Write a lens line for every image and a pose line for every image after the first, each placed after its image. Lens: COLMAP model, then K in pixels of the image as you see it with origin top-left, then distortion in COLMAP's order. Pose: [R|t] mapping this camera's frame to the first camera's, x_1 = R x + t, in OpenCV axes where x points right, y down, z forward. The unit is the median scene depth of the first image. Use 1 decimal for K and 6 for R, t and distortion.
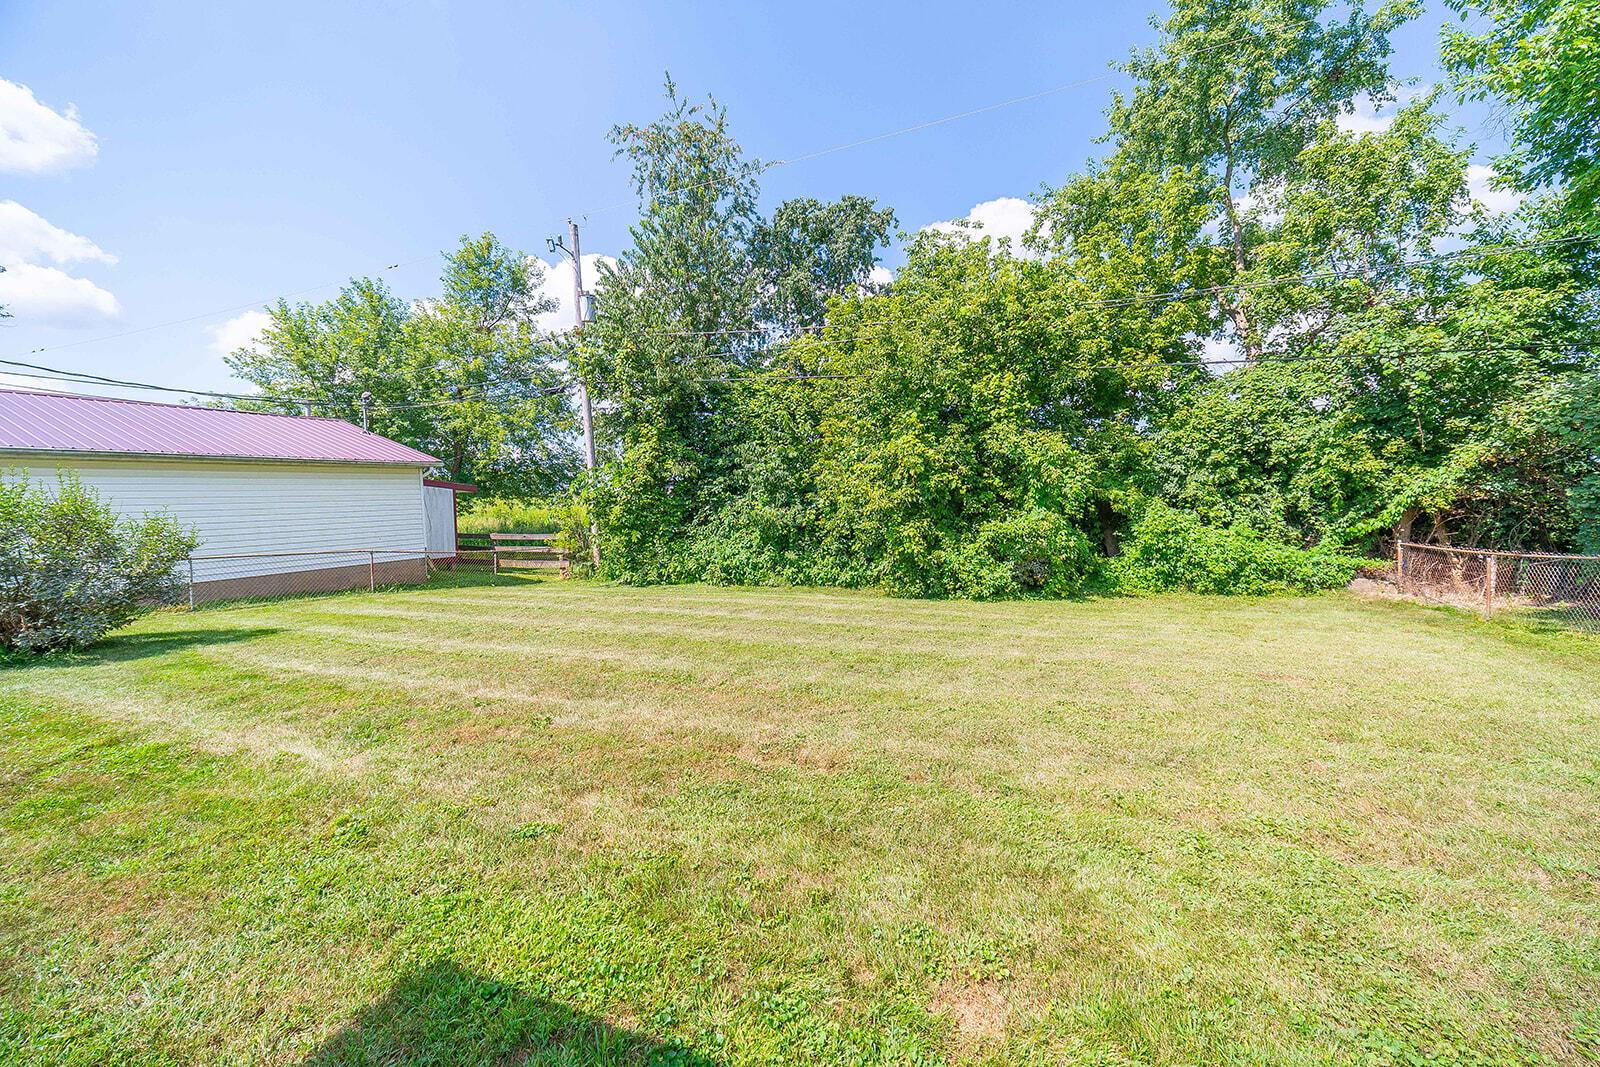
lens RADIAL K [[629.7, 0, 802.9], [0, 629.7, 530.0], [0, 0, 1]] dist [-0.000128, -0.013567]
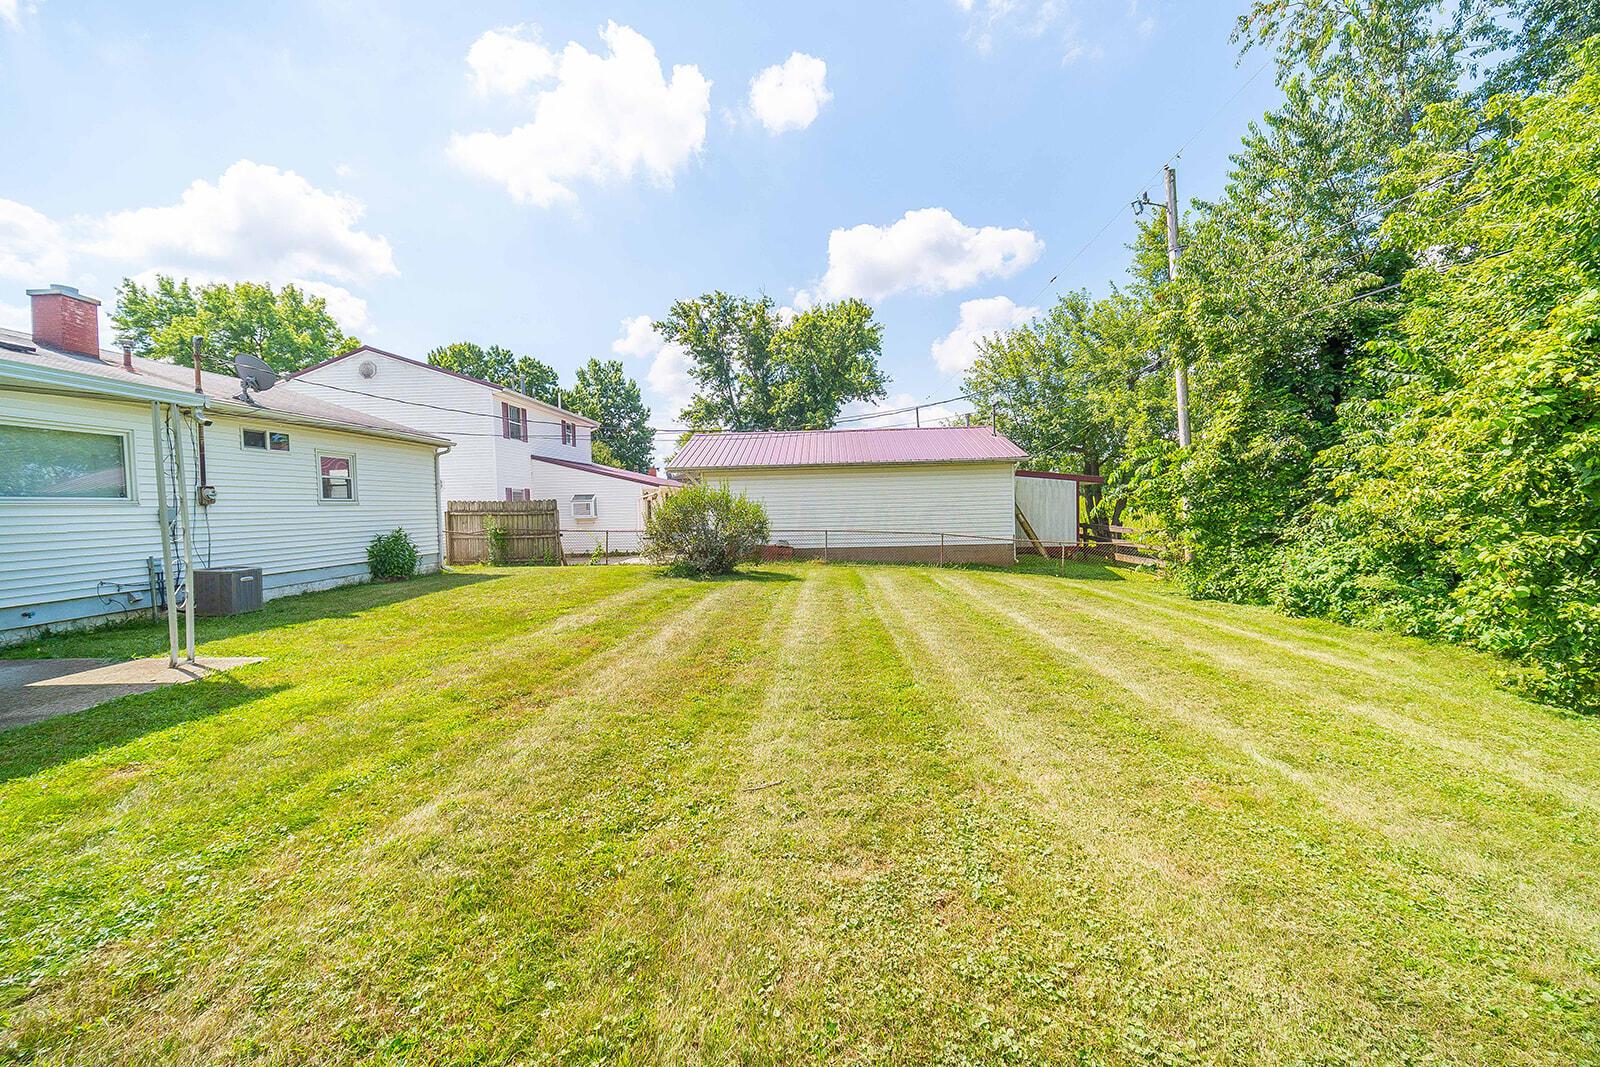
lens RADIAL K [[629.7, 0, 802.9], [0, 629.7, 530.0], [0, 0, 1]] dist [-0.000128, -0.013567]
pose [[0.352429, 0.050414, -0.934480, 0.277173], [-0.036441, 0.998530, 0.040126, -0.010359], [0.935129, 0.019911, 0.353748, 0.233050]]
